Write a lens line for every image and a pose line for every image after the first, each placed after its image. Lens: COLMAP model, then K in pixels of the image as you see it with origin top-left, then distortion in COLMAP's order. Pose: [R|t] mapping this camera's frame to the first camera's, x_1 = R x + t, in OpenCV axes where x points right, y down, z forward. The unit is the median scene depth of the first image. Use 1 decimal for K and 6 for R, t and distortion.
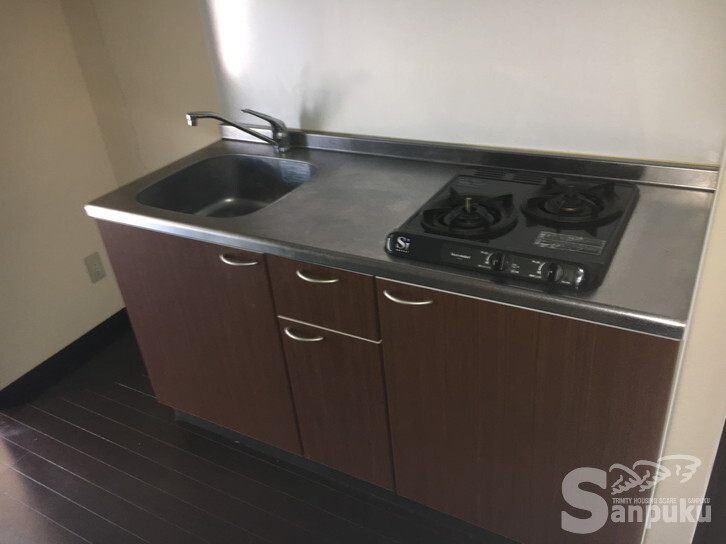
lens RADIAL K [[615.1, 0, 363.0], [0, 615.1, 272.0], [0, 0, 1]] dist [0.001351, 0.001084]
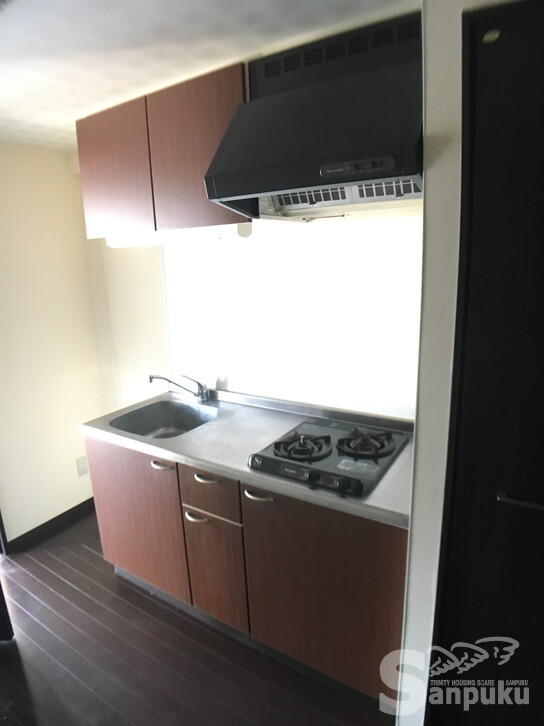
lens RADIAL K [[427.1, 0, 272.0], [0, 427.1, 363.0], [0, 0, 1]] dist [-0.072722, -0.000375]
pose [[0.997453, 0.059002, -0.040081, 0.117789], [-0.068047, 0.955596, -0.286715, 0.022613], [0.021384, 0.288712, 0.957177, -0.130192]]
